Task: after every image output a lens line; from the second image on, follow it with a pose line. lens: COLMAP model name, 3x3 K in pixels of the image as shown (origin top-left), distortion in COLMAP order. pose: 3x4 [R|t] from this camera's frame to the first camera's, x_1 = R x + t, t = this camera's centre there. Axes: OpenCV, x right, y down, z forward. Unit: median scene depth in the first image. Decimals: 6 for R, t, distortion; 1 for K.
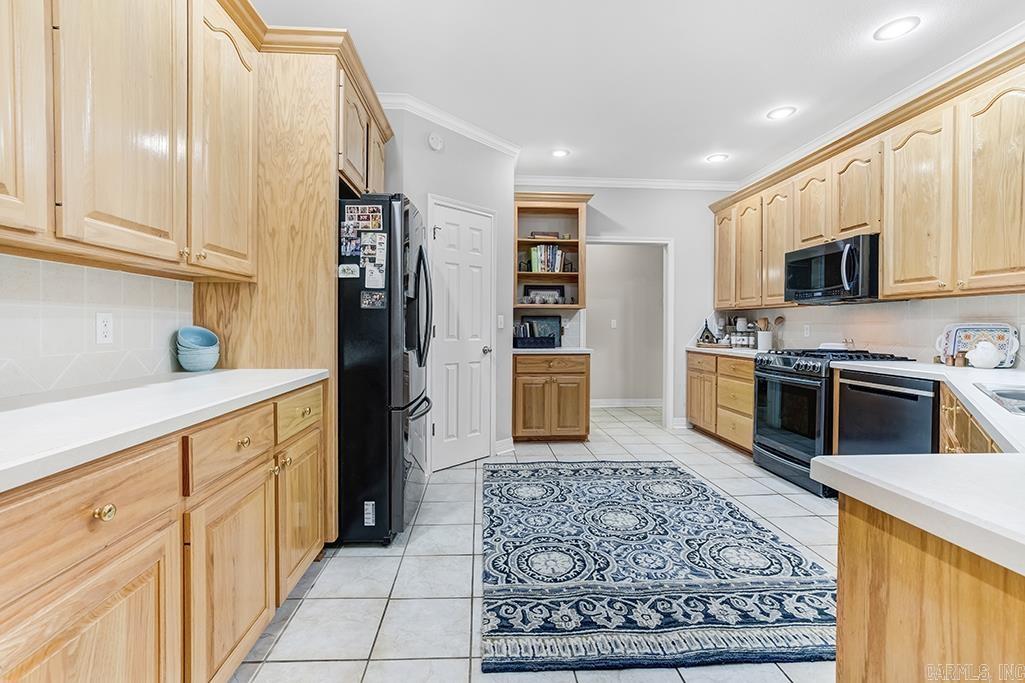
lens RADIAL K [[455.4, 0, 507.4], [0, 455.4, 332.6], [0, 0, 1]] dist [0.000557, 0.000183]
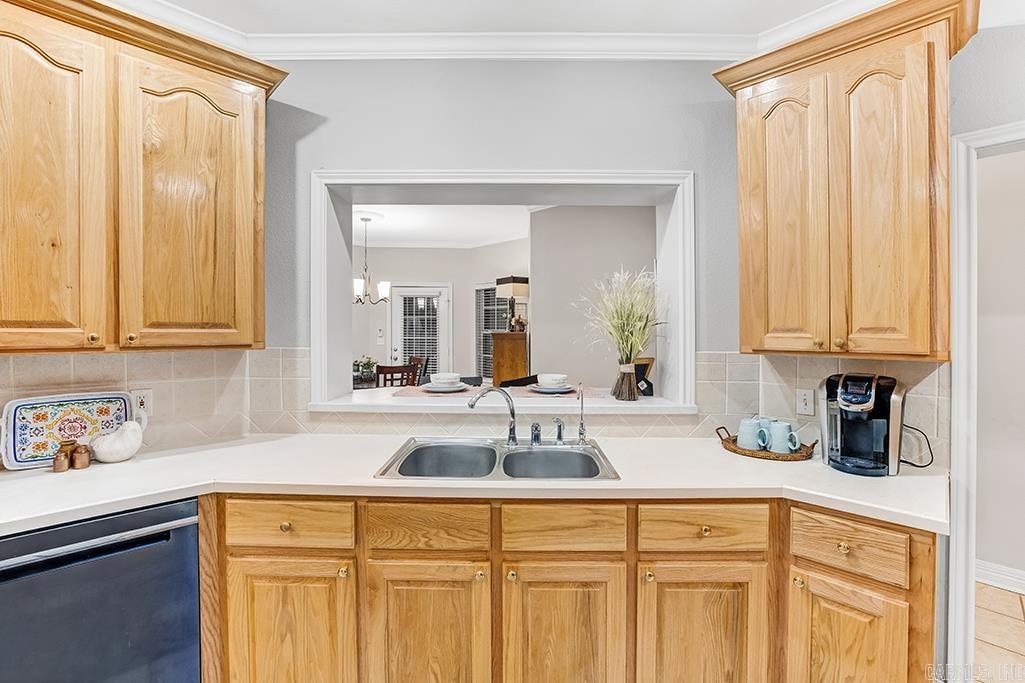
lens RADIAL K [[442.6, 0, 517.0], [0, 442.6, 329.9], [0, 0, 1]] dist [-0.021545, 0.000085]
pose [[-0.659067, -0.013284, 0.751967, 0.155577], [-0.001687, 0.999868, 0.016185, -0.118760], [-0.752083, 0.009399, -0.659002, 0.902138]]
